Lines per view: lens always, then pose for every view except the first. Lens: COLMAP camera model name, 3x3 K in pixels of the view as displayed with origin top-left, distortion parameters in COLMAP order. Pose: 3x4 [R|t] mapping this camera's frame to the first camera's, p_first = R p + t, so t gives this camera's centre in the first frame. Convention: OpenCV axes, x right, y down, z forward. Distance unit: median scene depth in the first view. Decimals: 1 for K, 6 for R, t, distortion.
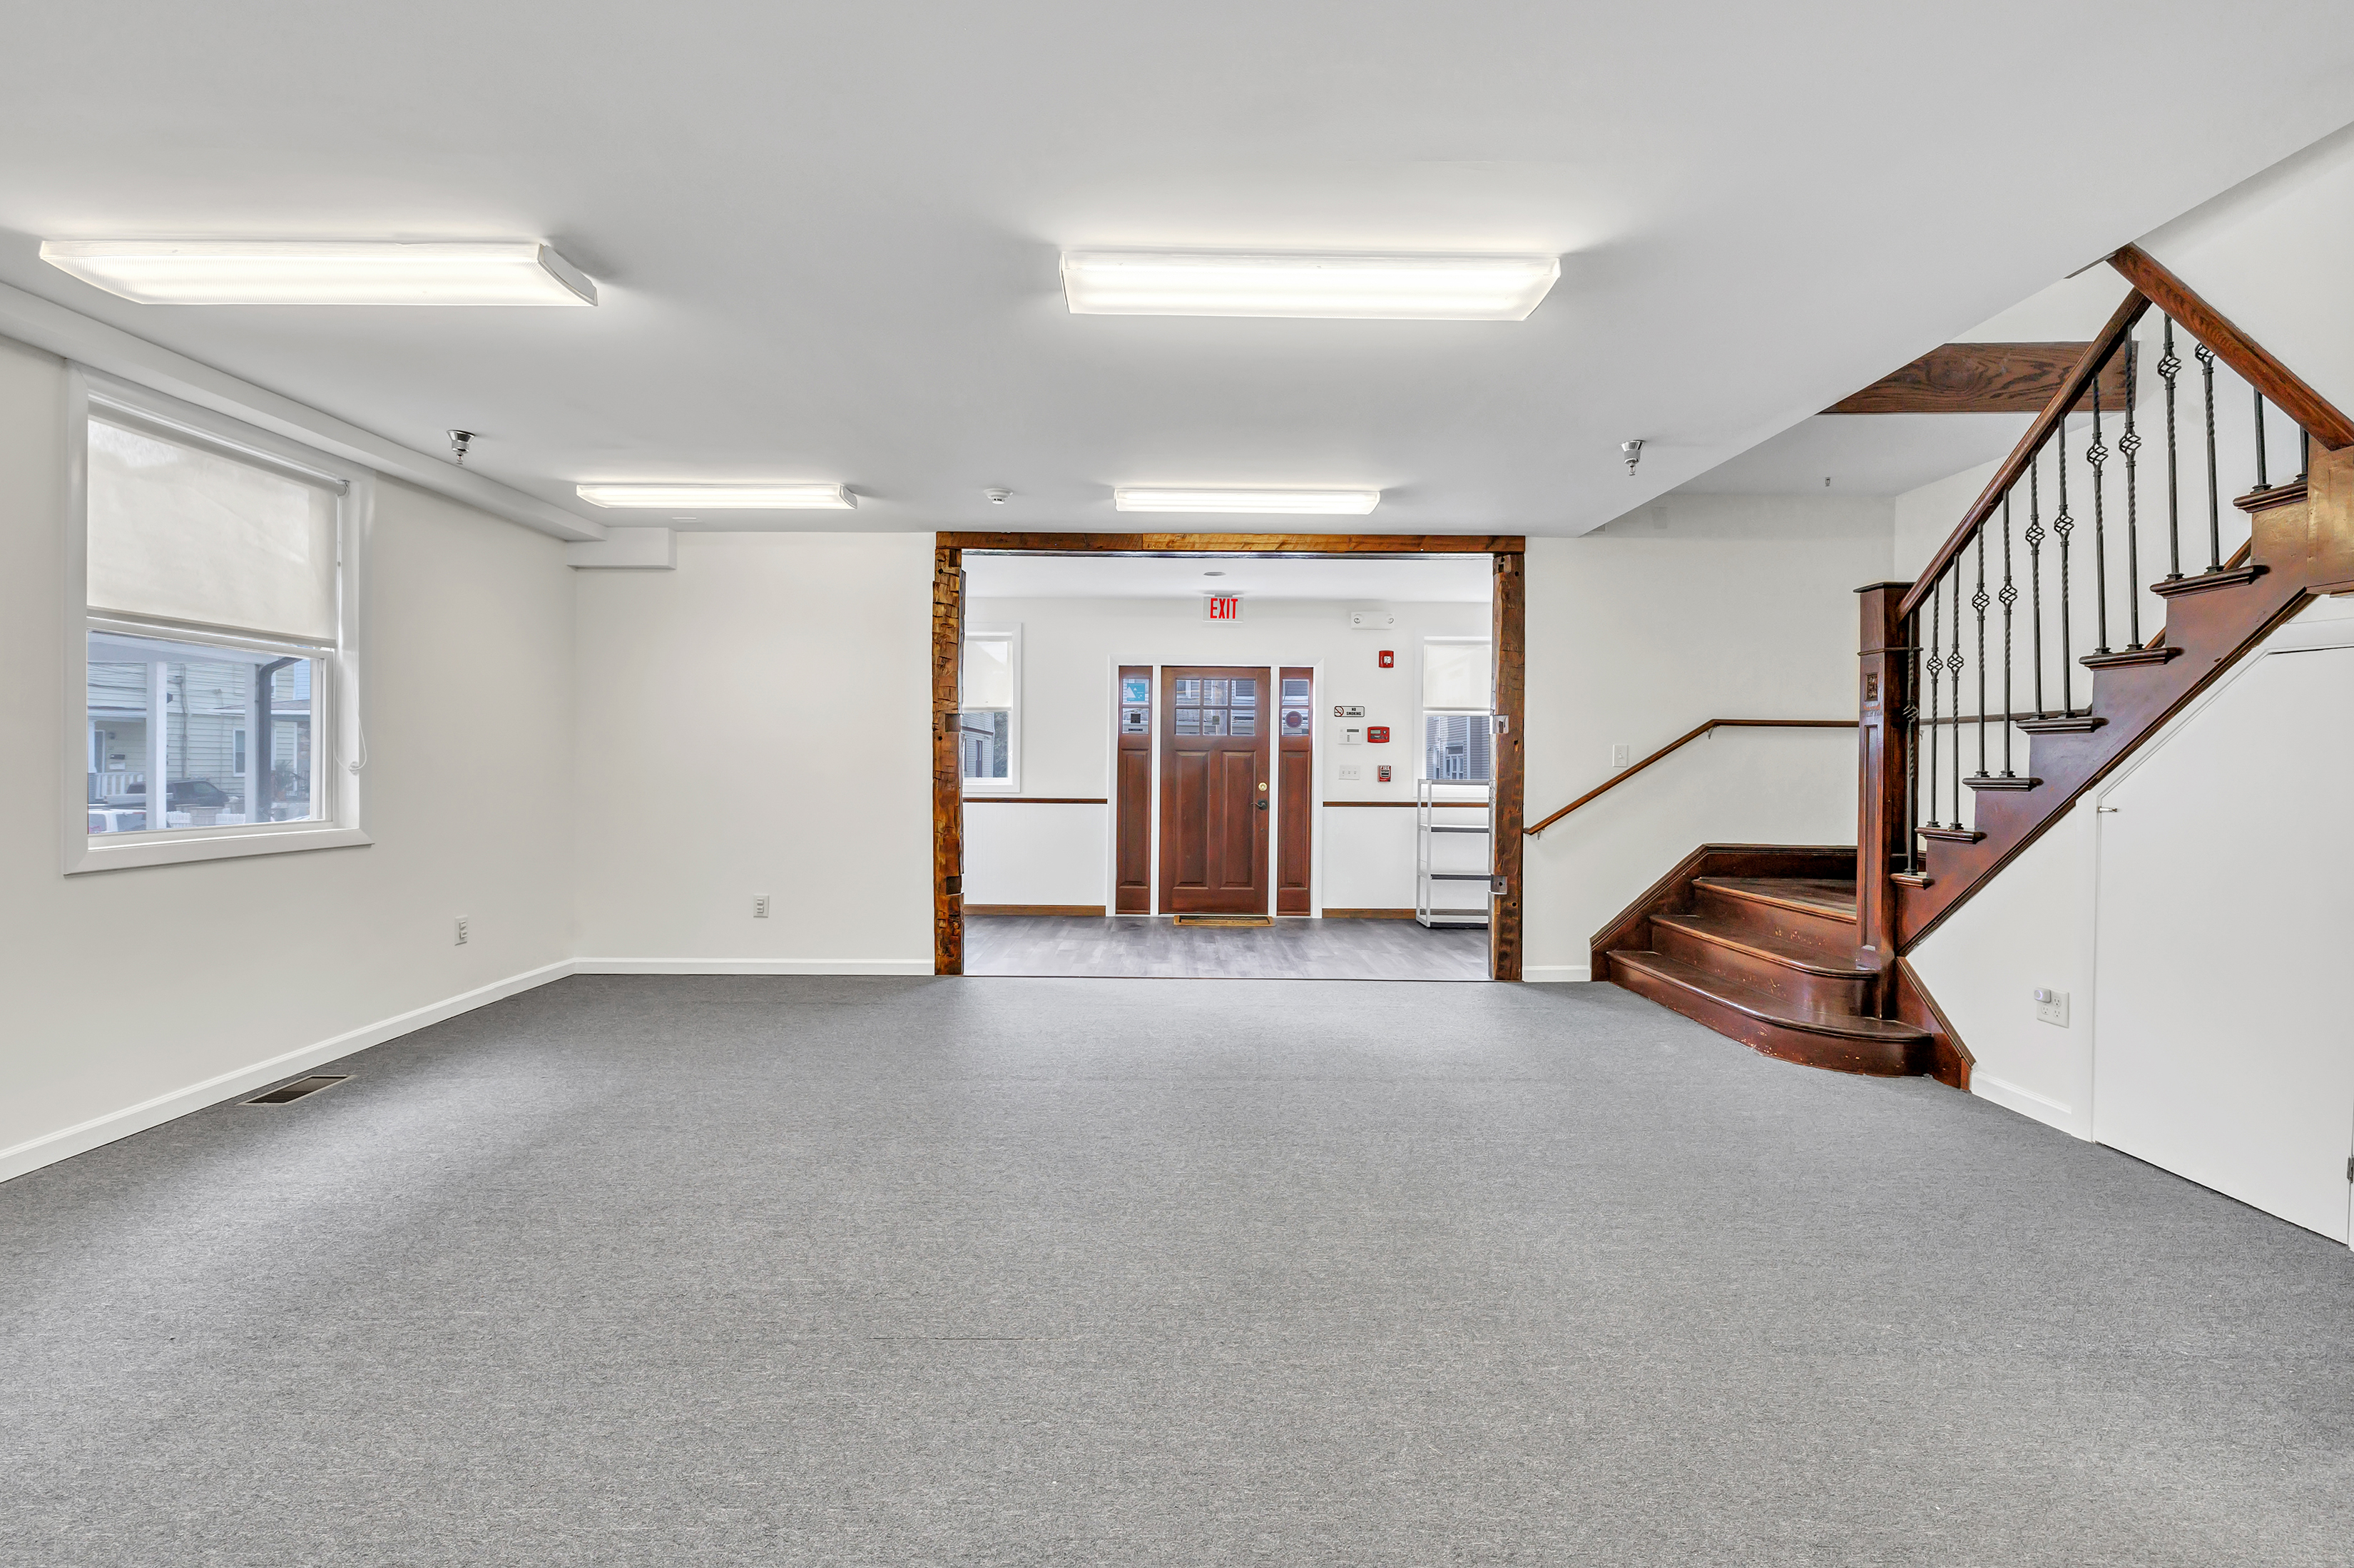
lens RADIAL K [[1027.7, 0, 1177.6], [0, 1027.7, 761.3], [0, 0, 1]] dist [0.004491, 0.000525]
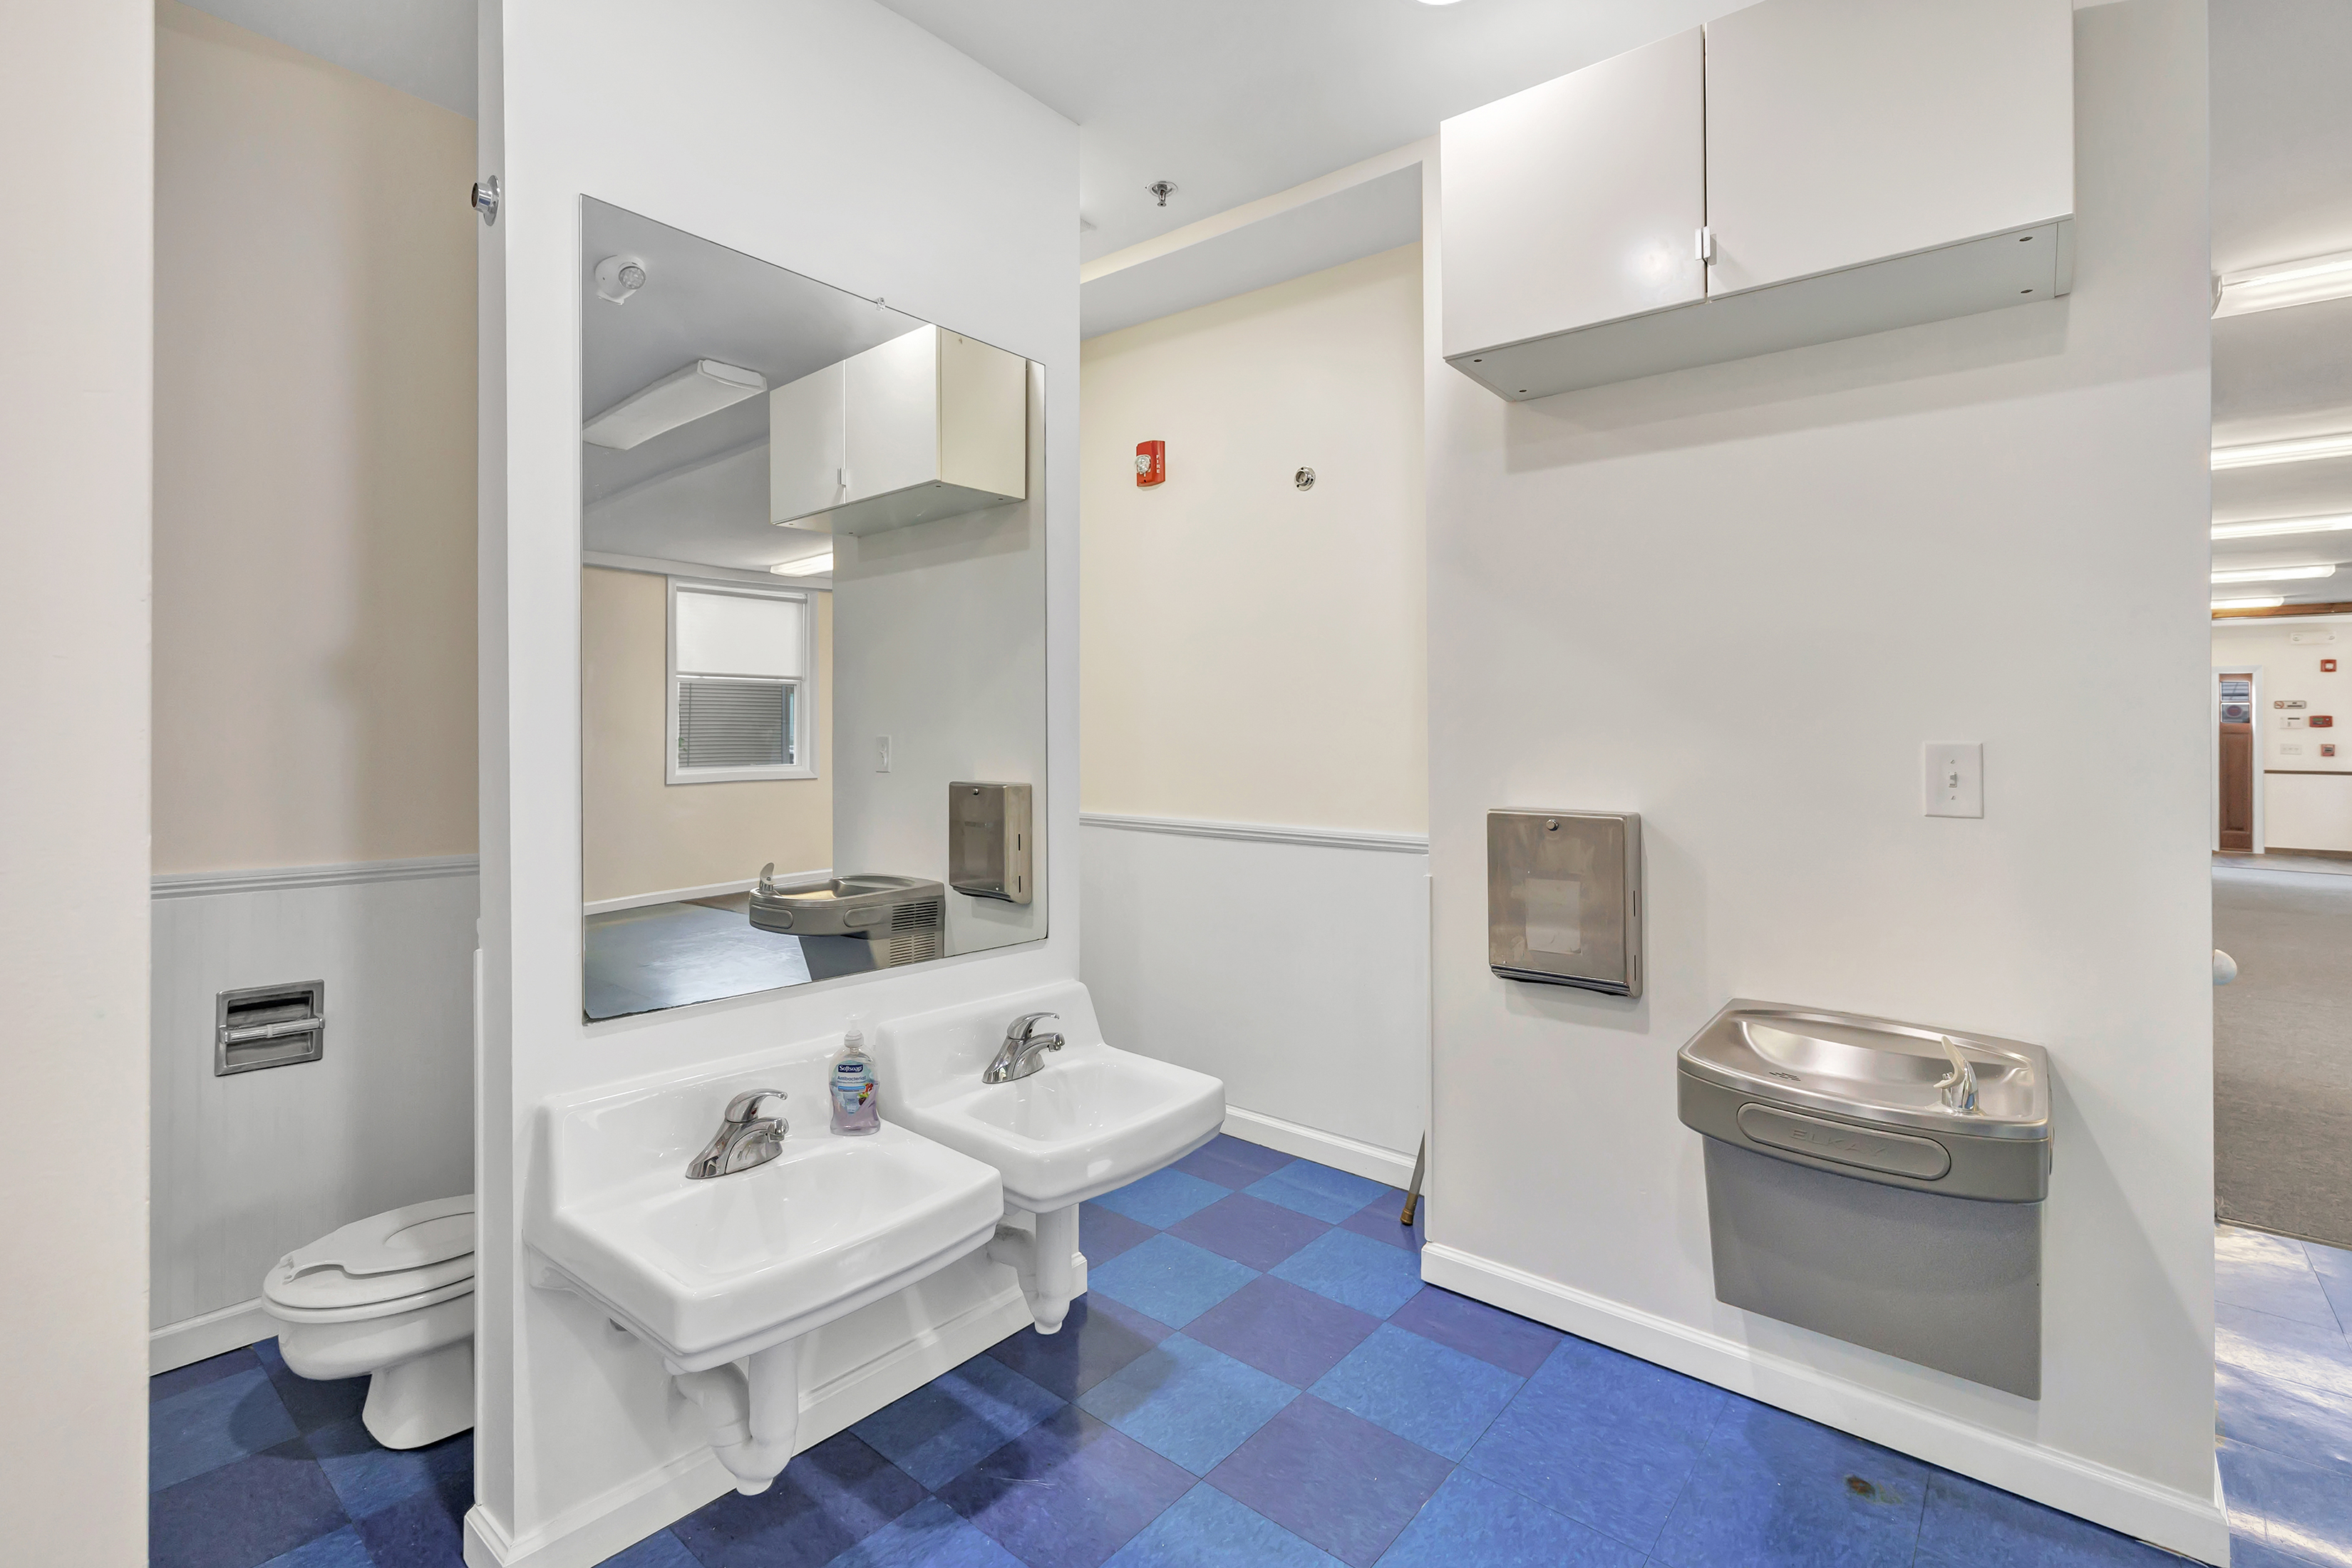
lens RADIAL K [[1026.8, 0, 1225.1], [0, 1026.8, 726.5], [0, 0, 1]] dist [0.004491, 0.000525]
pose [[0.789569, -0.009872, -0.613582, -0.111075], [-0.001597, 0.999834, -0.018142, 0.008034], [0.613659, 0.015305, 0.789423, -0.966527]]
